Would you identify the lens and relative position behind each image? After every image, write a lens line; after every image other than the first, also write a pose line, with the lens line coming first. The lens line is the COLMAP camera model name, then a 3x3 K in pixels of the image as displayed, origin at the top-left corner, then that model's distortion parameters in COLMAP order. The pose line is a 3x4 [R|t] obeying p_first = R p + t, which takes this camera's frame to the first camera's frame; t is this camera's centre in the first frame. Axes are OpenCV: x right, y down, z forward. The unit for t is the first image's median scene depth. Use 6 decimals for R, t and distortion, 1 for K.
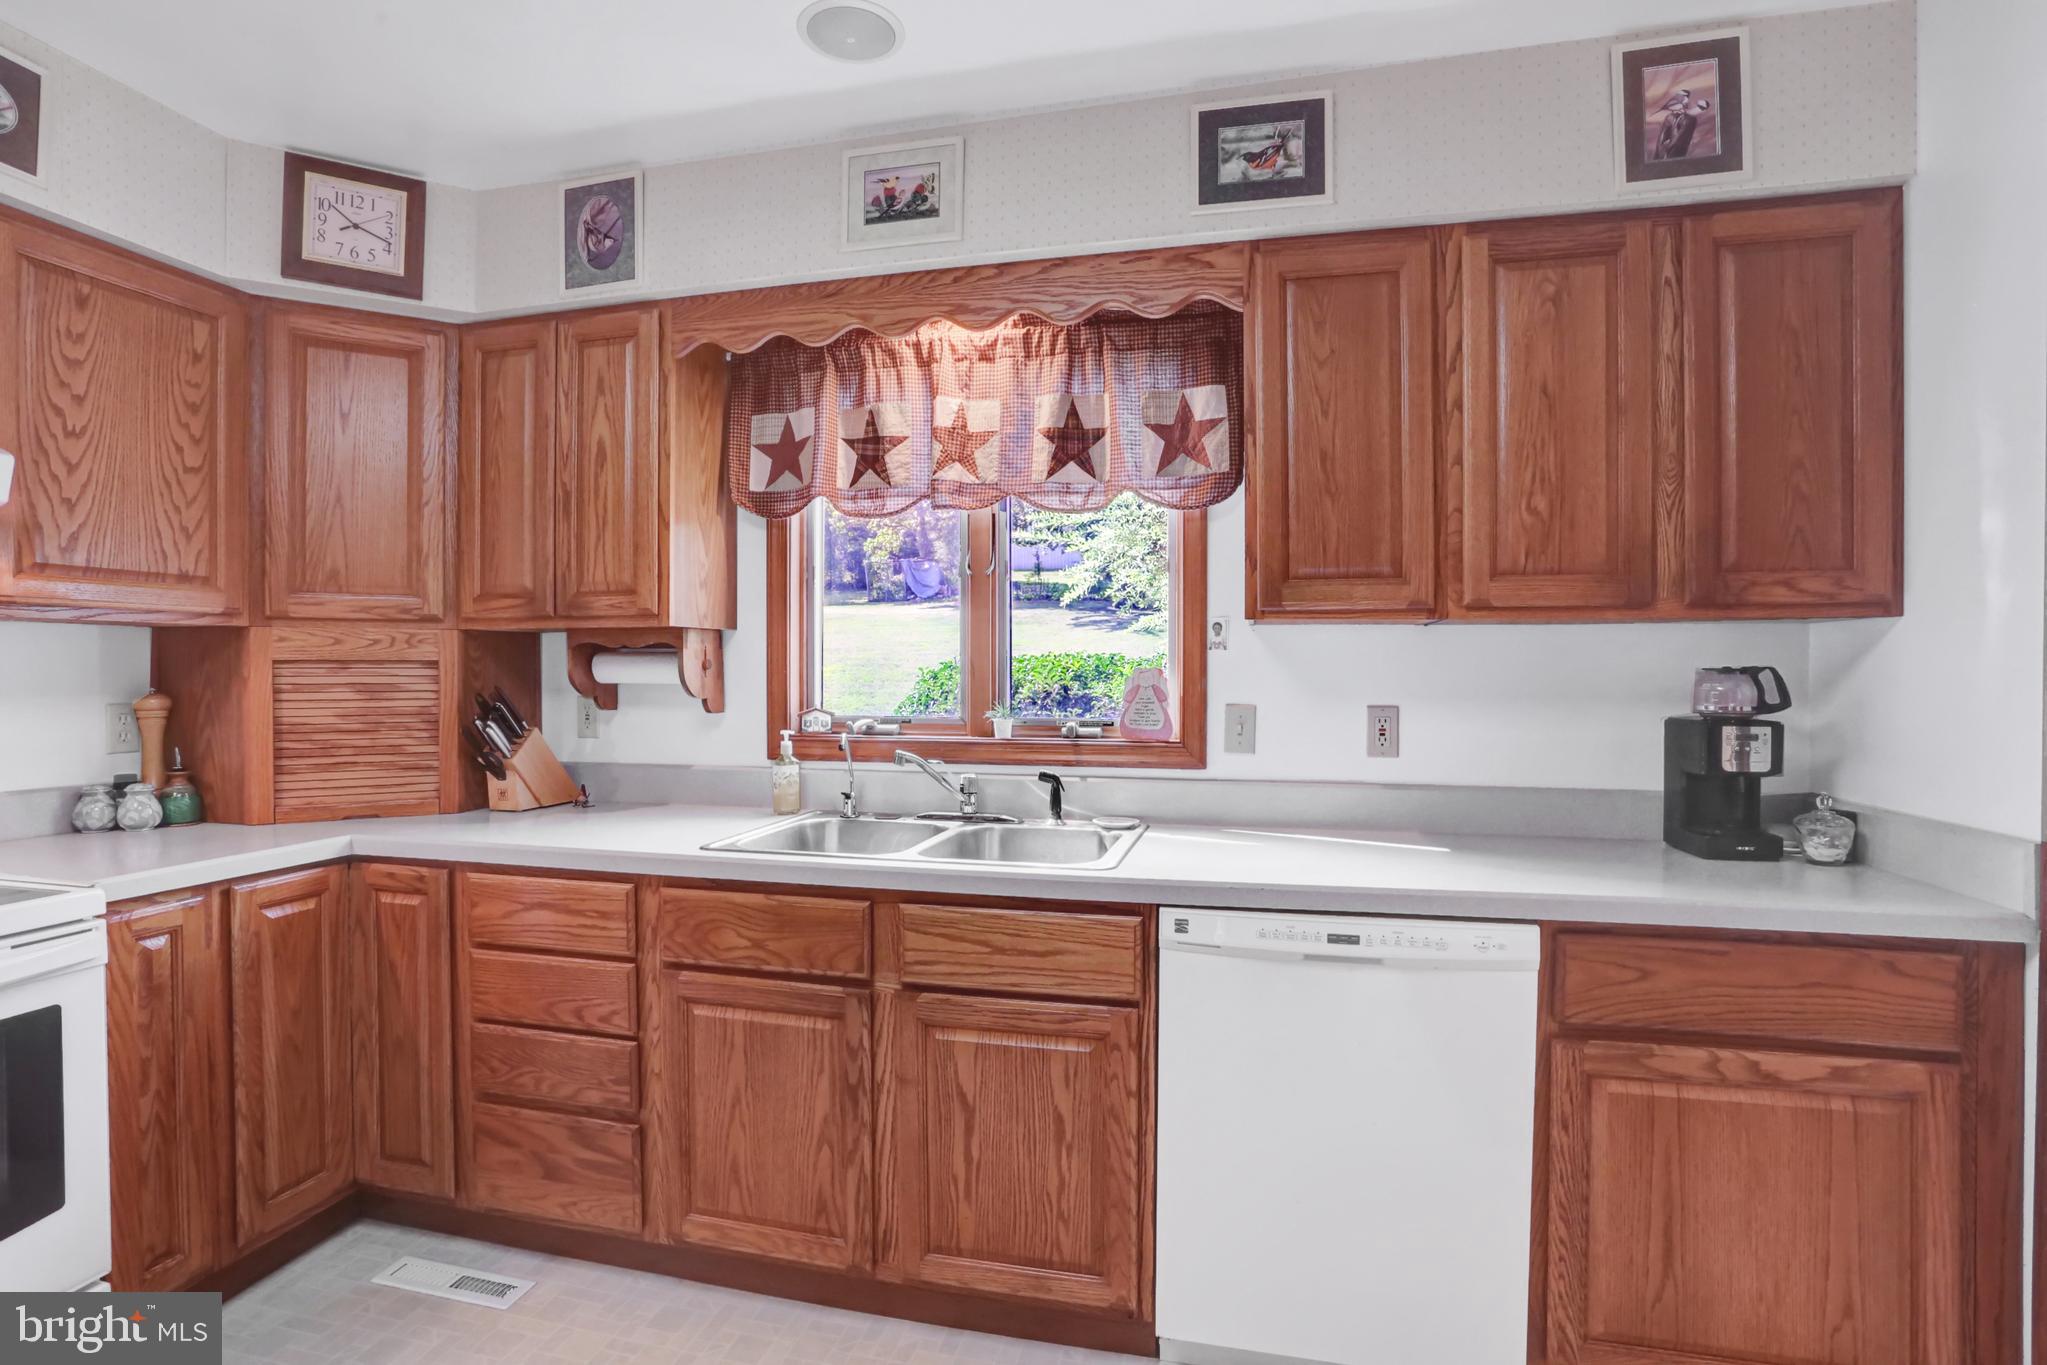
lens RADIAL K [[1008.4, 0, 1021.3], [0, 1008.4, 677.8], [0, 0, 1]] dist [-0.097360, 0.049142]
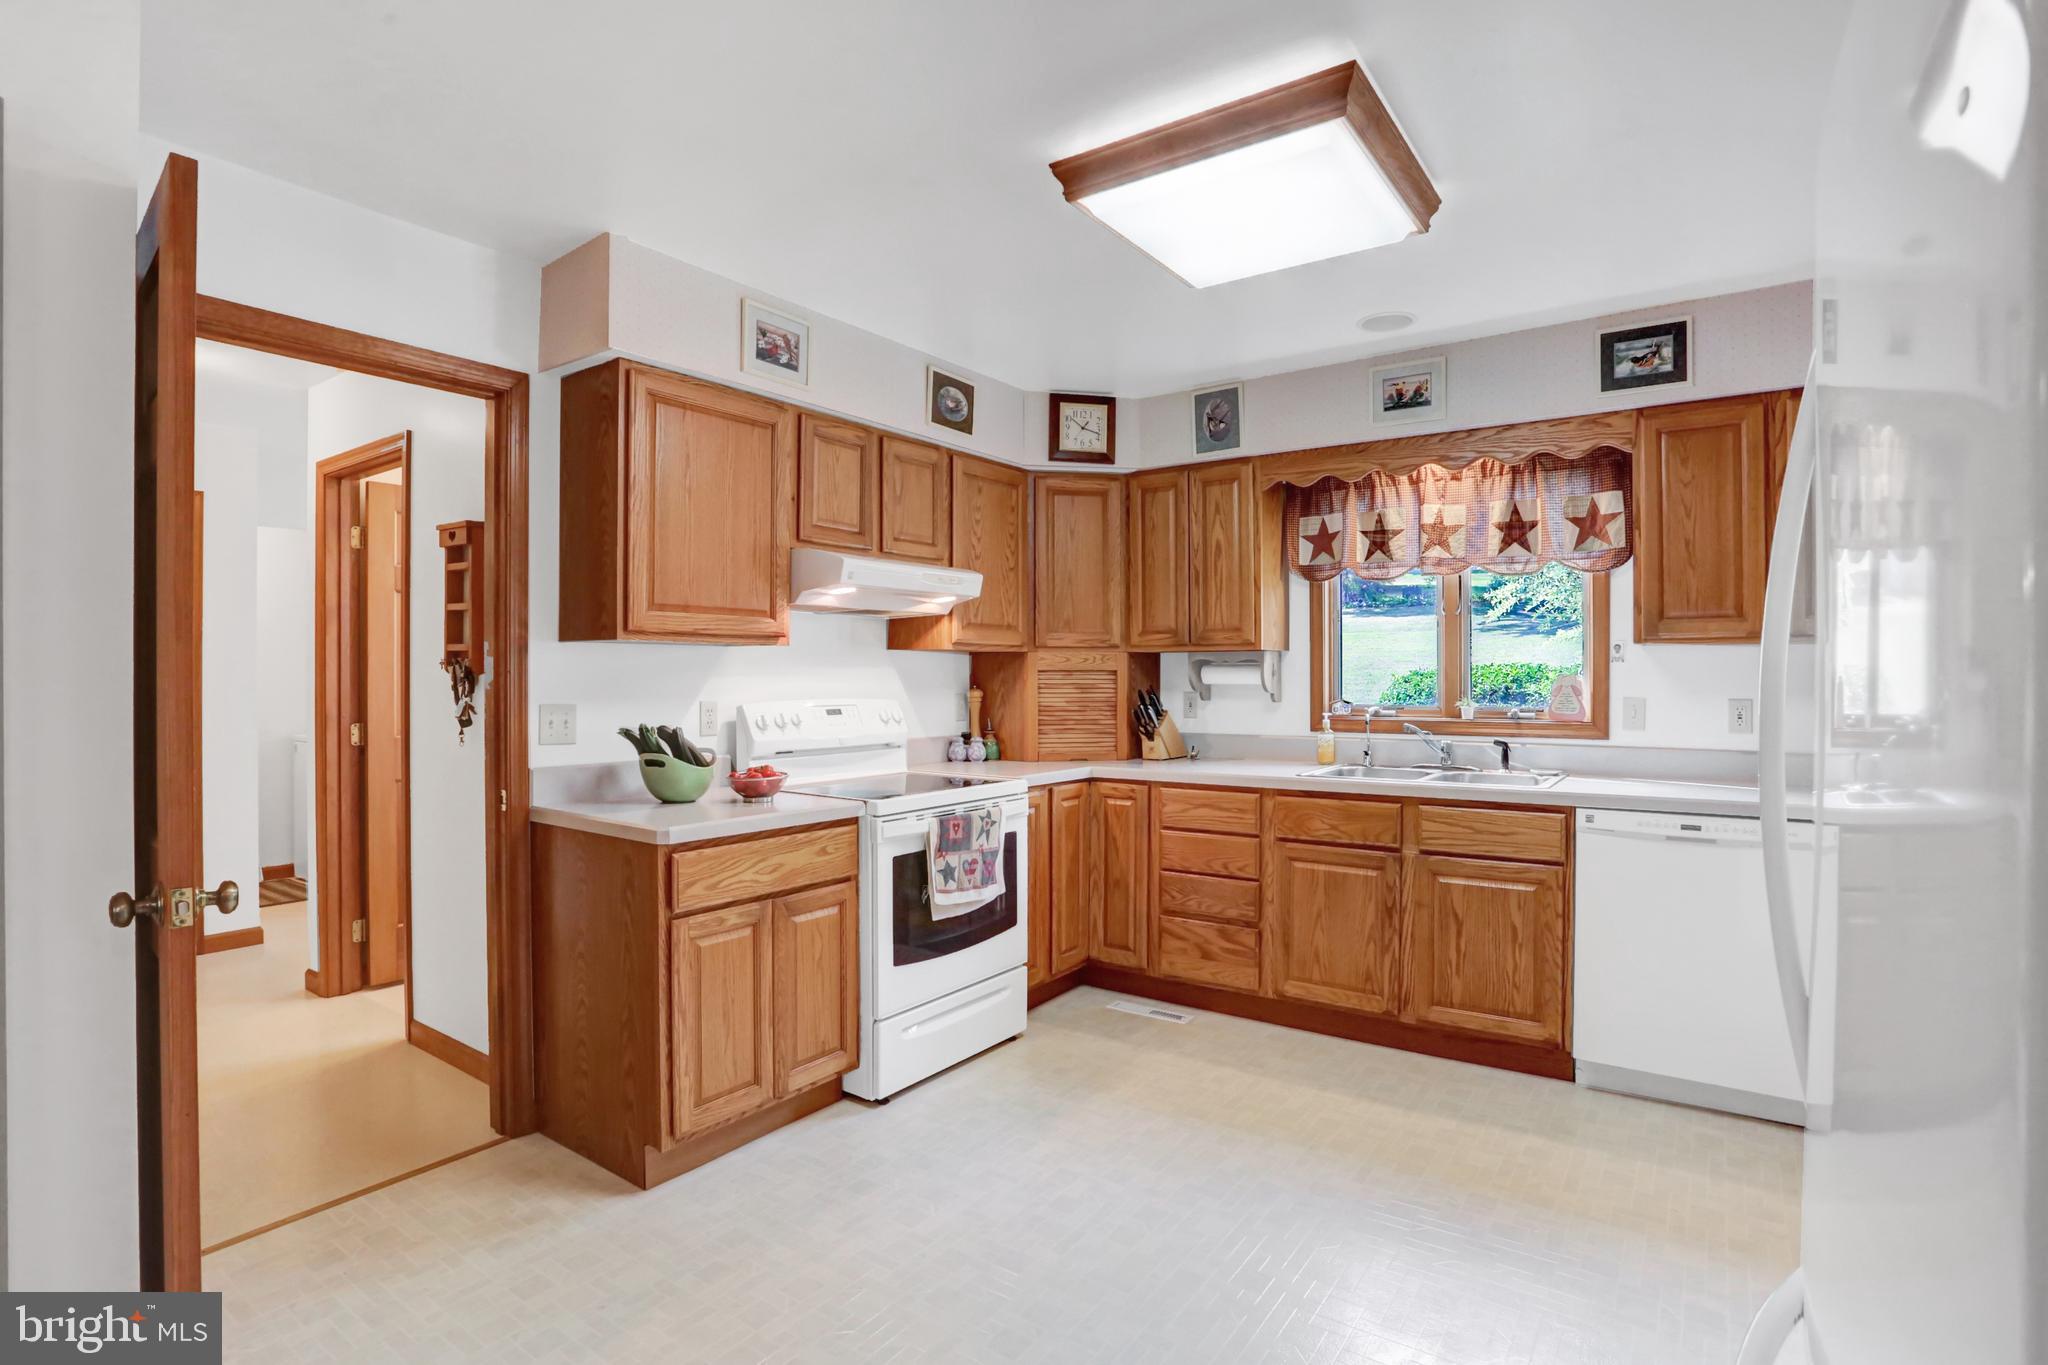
lens RADIAL K [[1017.4, 0, 1034.3], [0, 1017.4, 675.7], [0, 0, 1]] dist [-0.099640, 0.064746]
pose [[0.934399, -0.001600, -0.356226, -0.108638], [-0.001774, 0.999957, -0.009145, 0.009248], [0.356225, 0.009177, 0.934355, -0.805342]]
